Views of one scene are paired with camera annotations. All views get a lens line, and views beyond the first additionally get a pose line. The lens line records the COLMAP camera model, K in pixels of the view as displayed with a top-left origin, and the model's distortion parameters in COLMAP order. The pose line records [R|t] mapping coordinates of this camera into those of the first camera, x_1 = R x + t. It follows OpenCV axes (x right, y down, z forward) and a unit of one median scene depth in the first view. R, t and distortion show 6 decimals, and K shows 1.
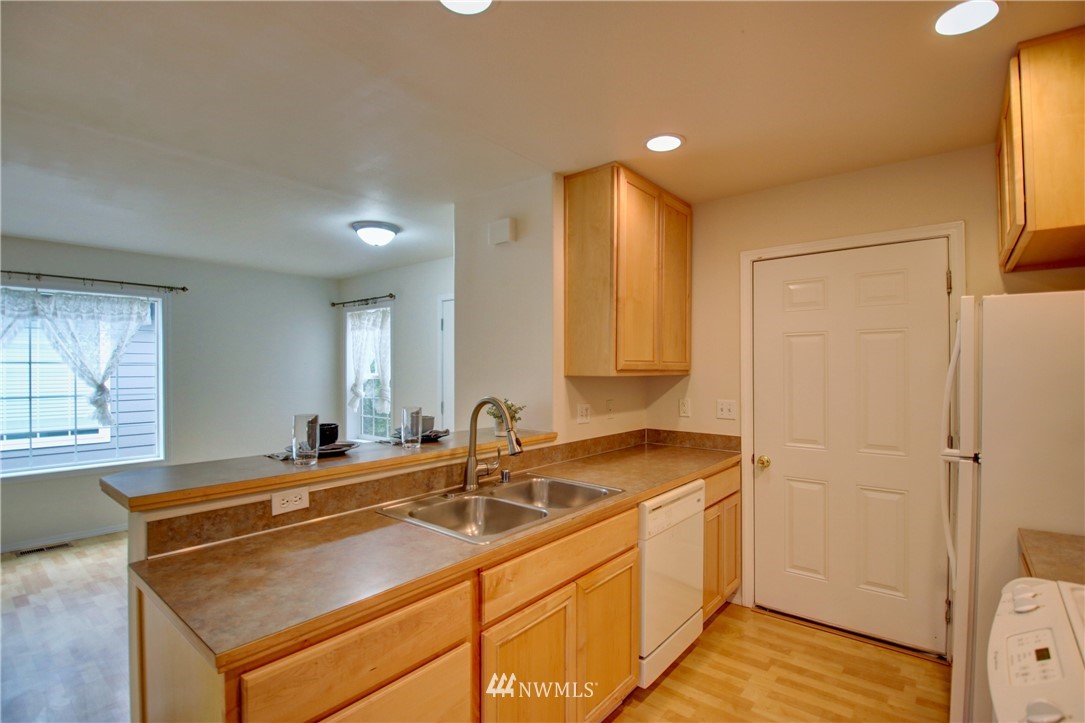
lens RADIAL K [[505.2, 0, 543.9], [0, 505.2, 367.3], [0, 0, 1]] dist [0.009965, -0.021266]
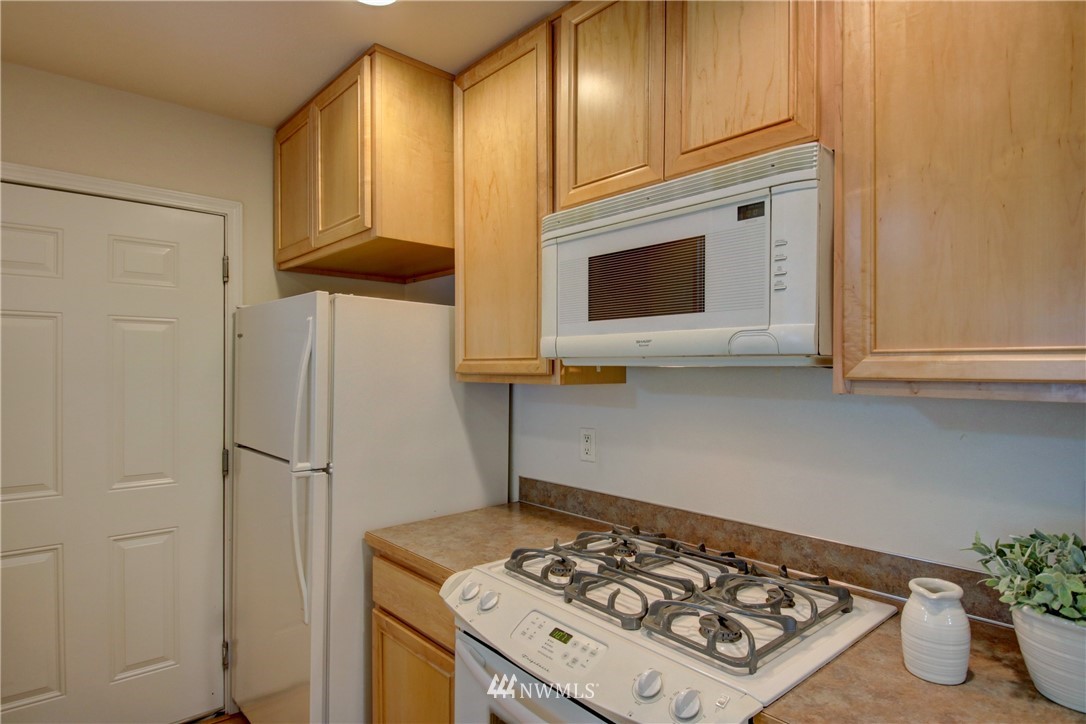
lens RADIAL K [[588.3, 0, 543.3], [0, 588.3, 372.2], [0, 0, 1]] dist [-0.000179, -0.007271]
pose [[0.149467, -0.000912, 0.988766, -0.063582], [-0.006058, 0.999980, 0.001838, 0.000024], [-0.988748, -0.006264, 0.149458, 0.196348]]
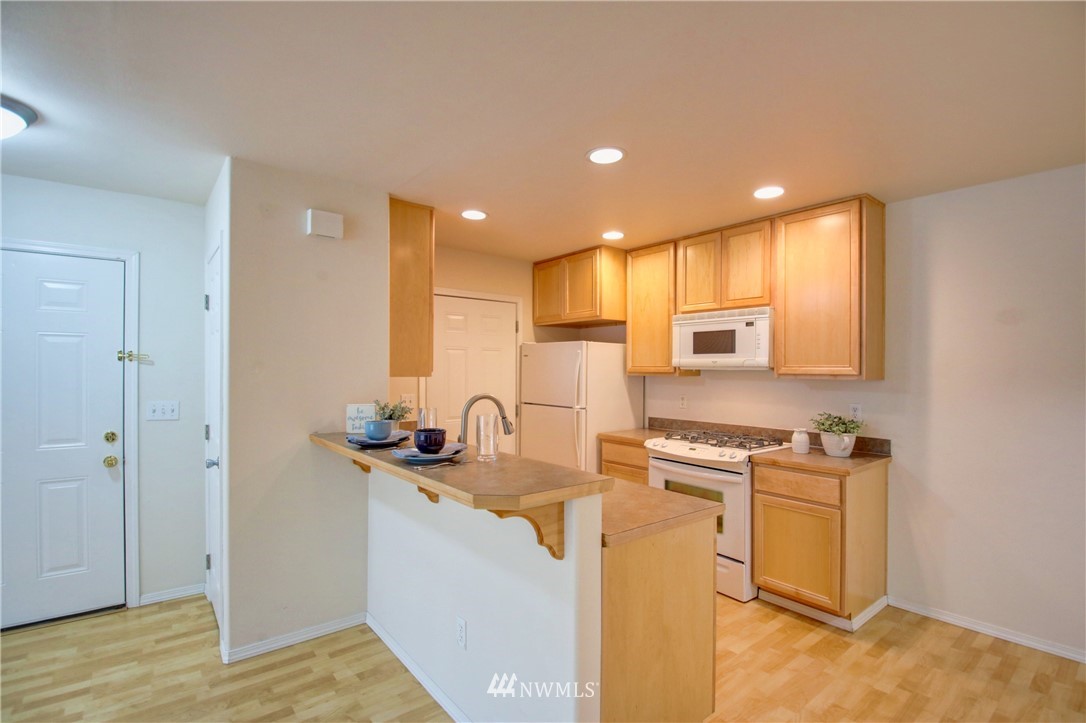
lens RADIAL K [[505.7, 0, 541.1], [0, 505.7, 370.4], [0, 0, 1]] dist [0.009965, -0.021266]
pose [[0.212174, 0.000364, 0.977232, -0.681032], [-0.006345, 0.999979, 0.001005, -0.000985], [-0.977211, -0.006414, 0.212172, 0.303238]]
